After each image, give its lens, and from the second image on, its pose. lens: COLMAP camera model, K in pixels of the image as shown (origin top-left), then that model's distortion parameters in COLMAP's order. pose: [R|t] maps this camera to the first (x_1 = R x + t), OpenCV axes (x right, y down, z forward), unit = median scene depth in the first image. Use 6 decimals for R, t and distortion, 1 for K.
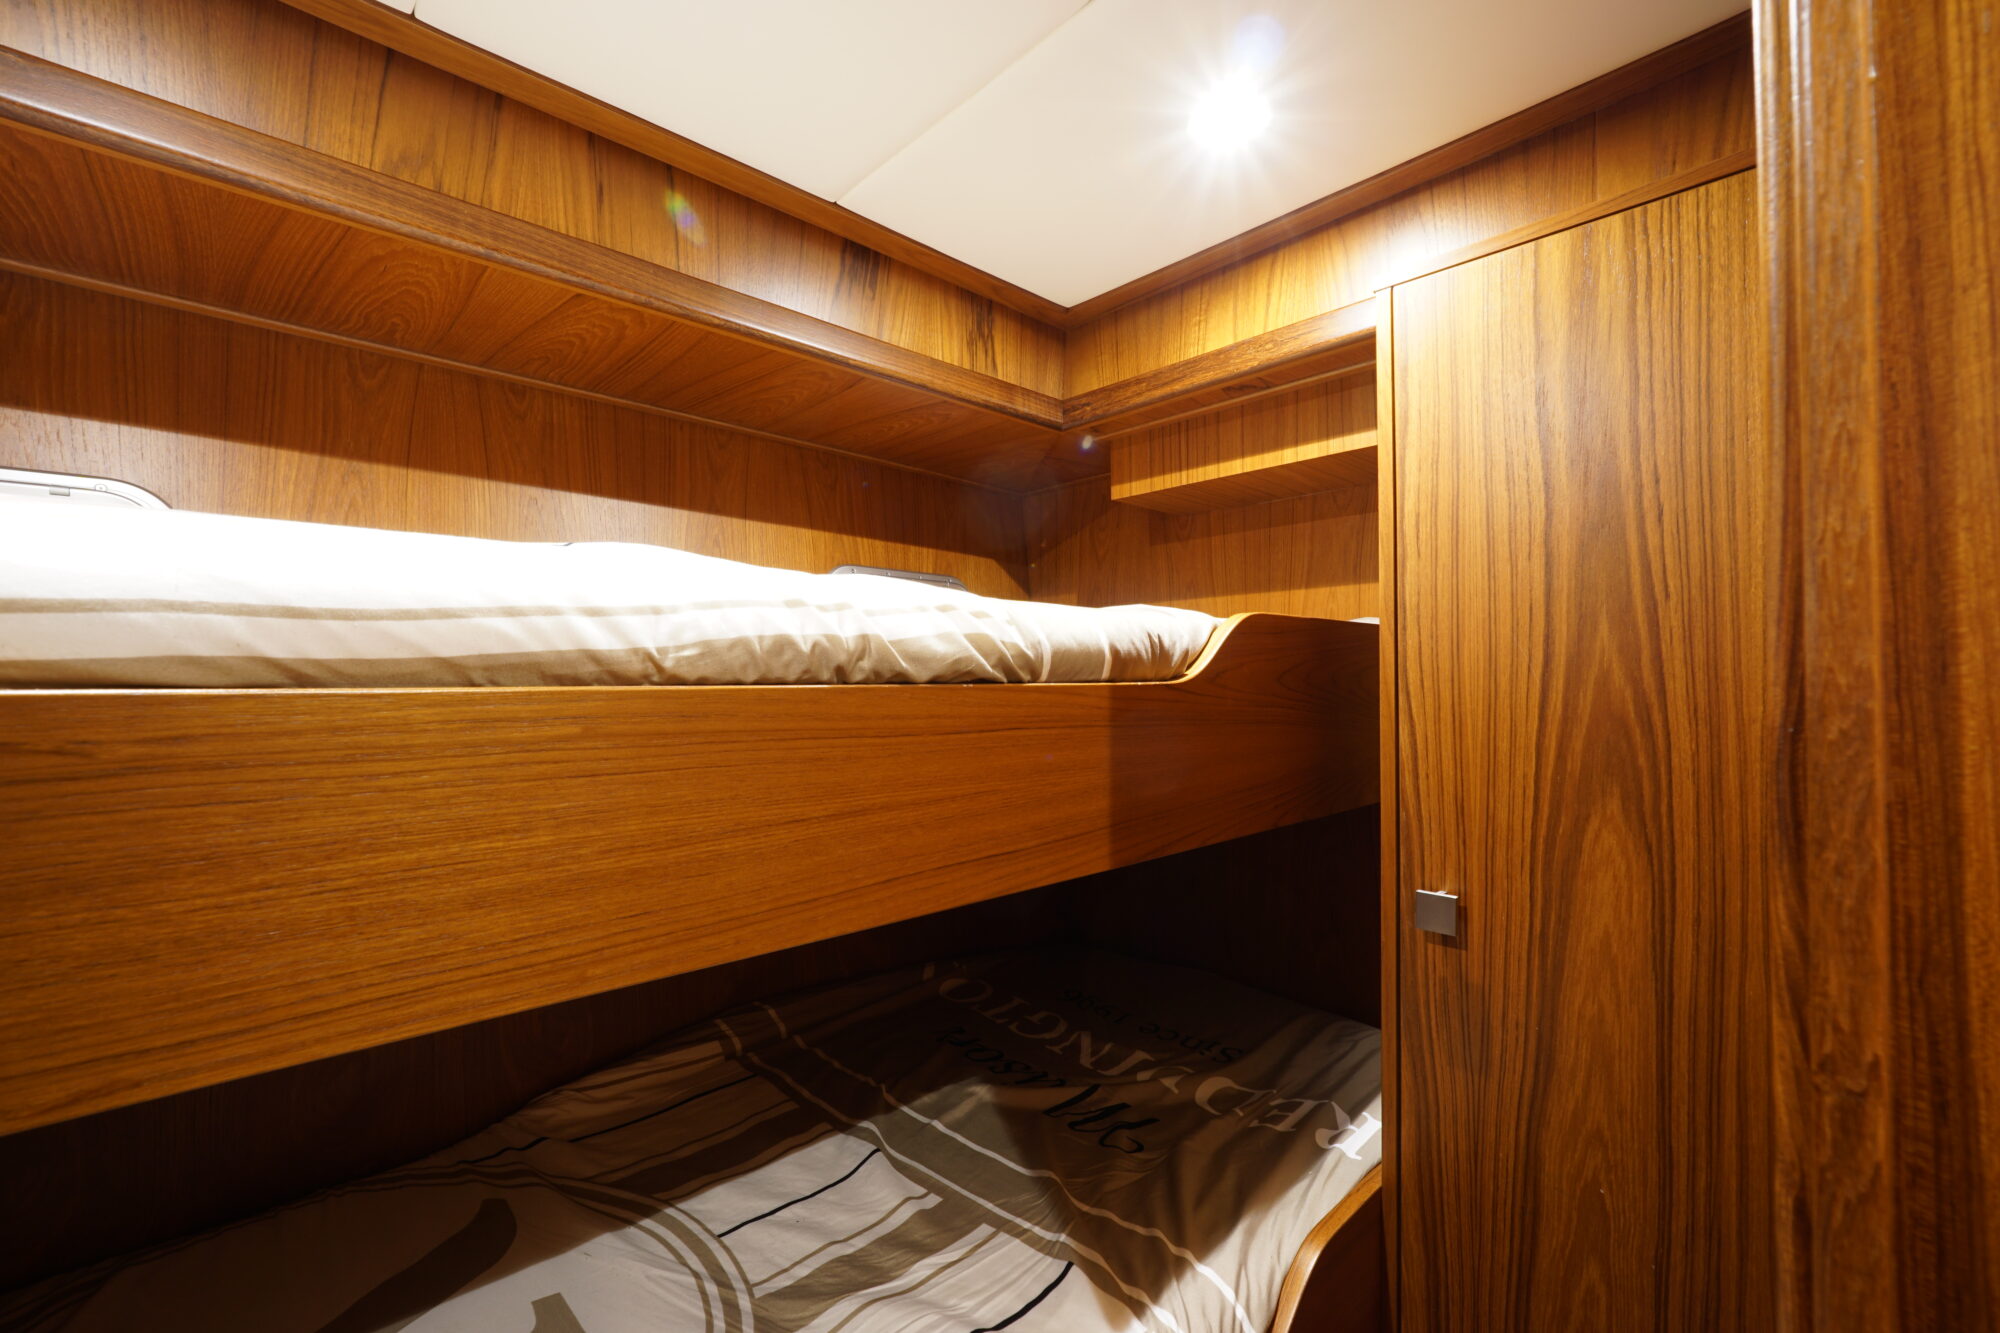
lens RADIAL K [[842.3, 0, 995.3], [0, 842.3, 668.3], [0, 0, 1]] dist [-0.017078, 0.006162]
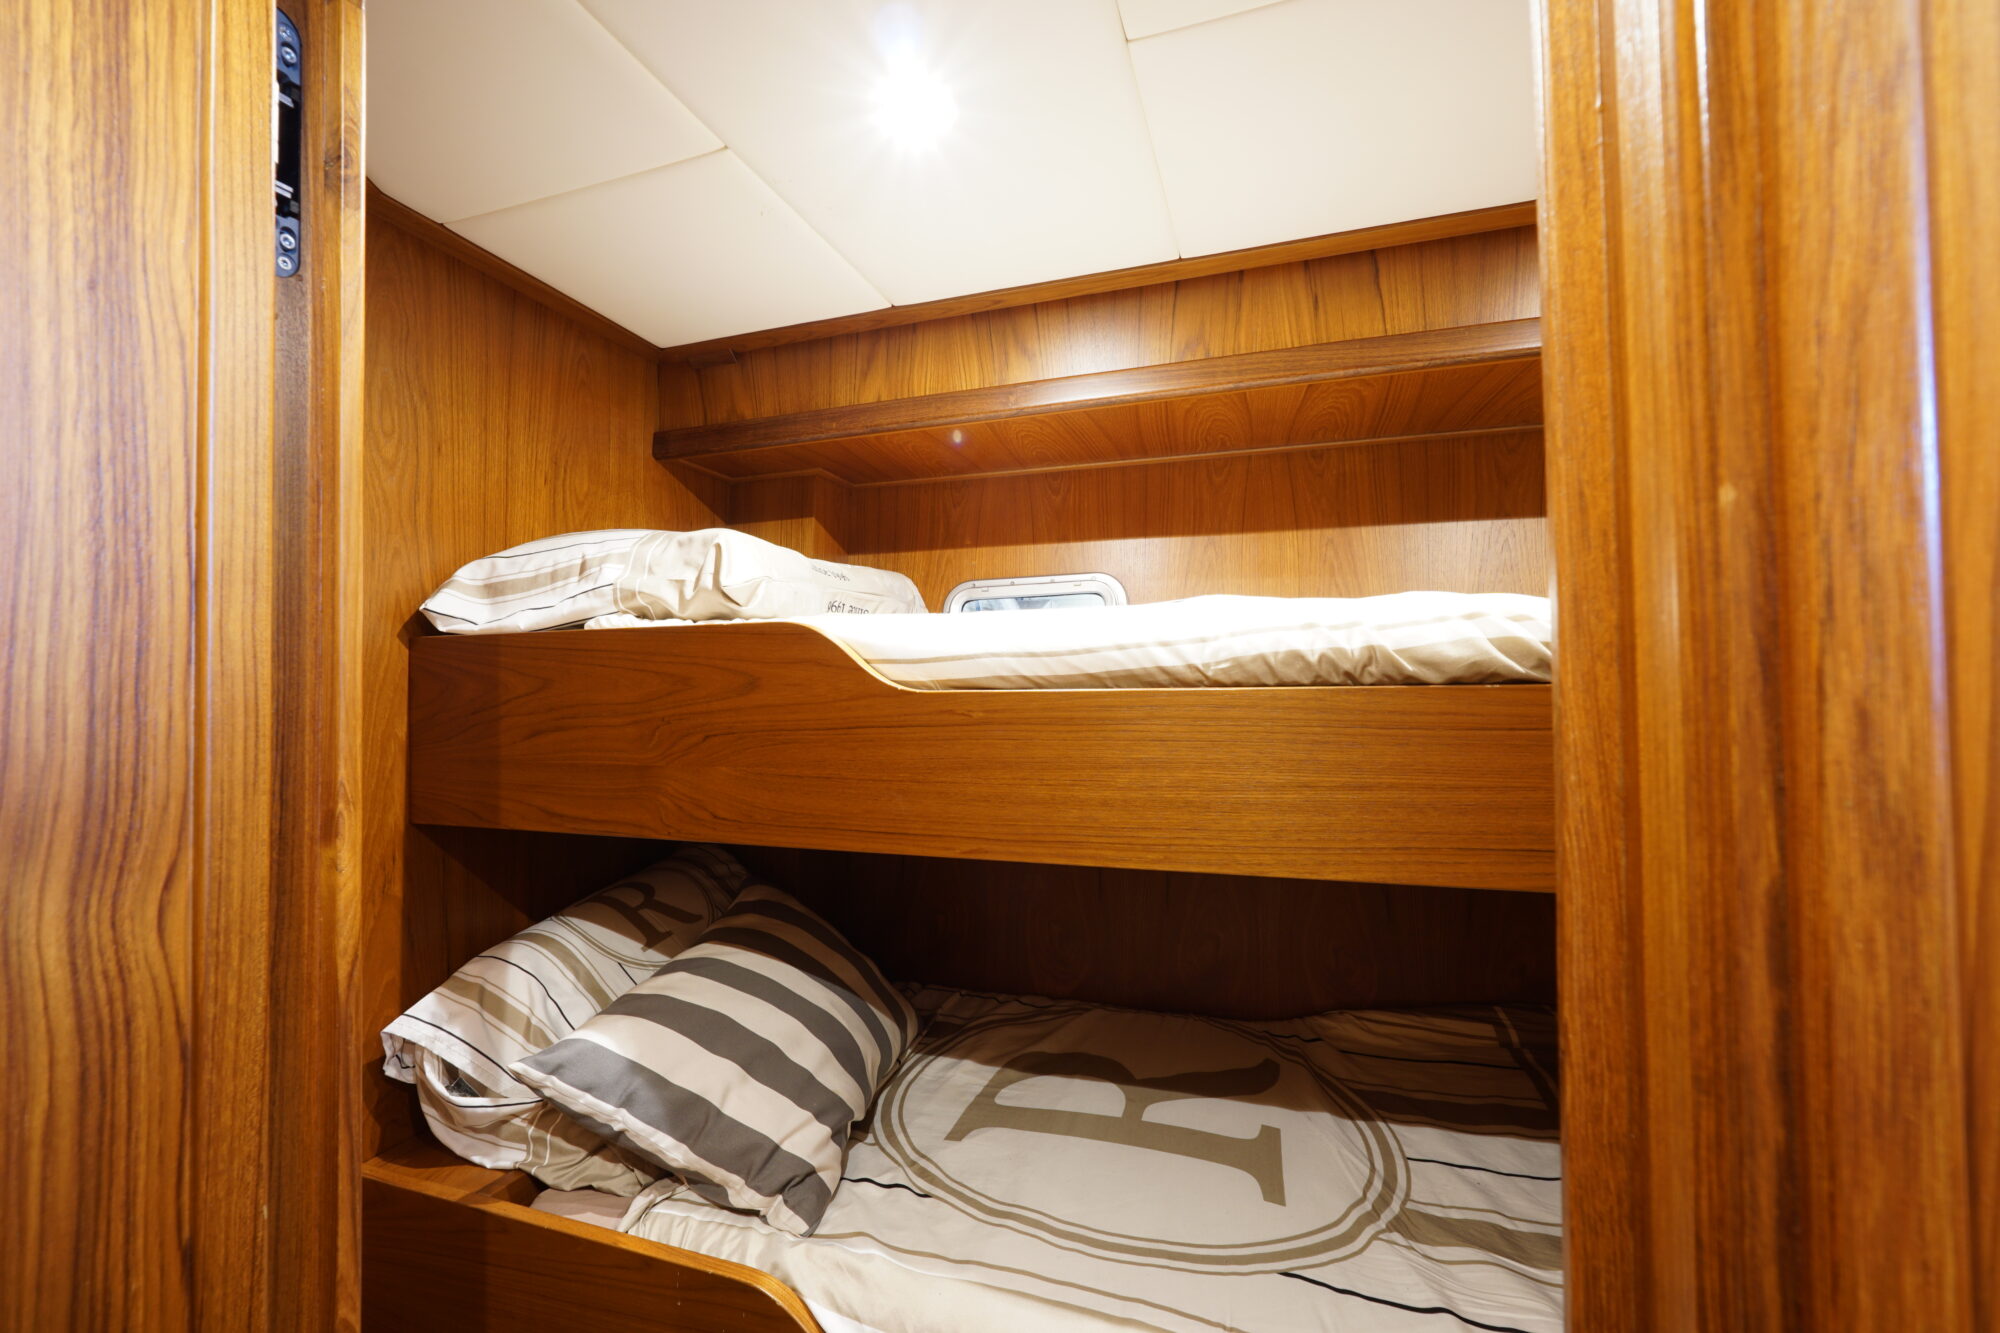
lens RADIAL K [[842.3, 0, 995.3], [0, 842.3, 668.3], [0, 0, 1]] dist [-0.017078, 0.006162]
pose [[0.470066, -0.022450, -0.882346, 0.460543], [0.021713, 0.999668, -0.013867, -0.001042], [0.882364, -0.012640, 0.470397, -0.049698]]
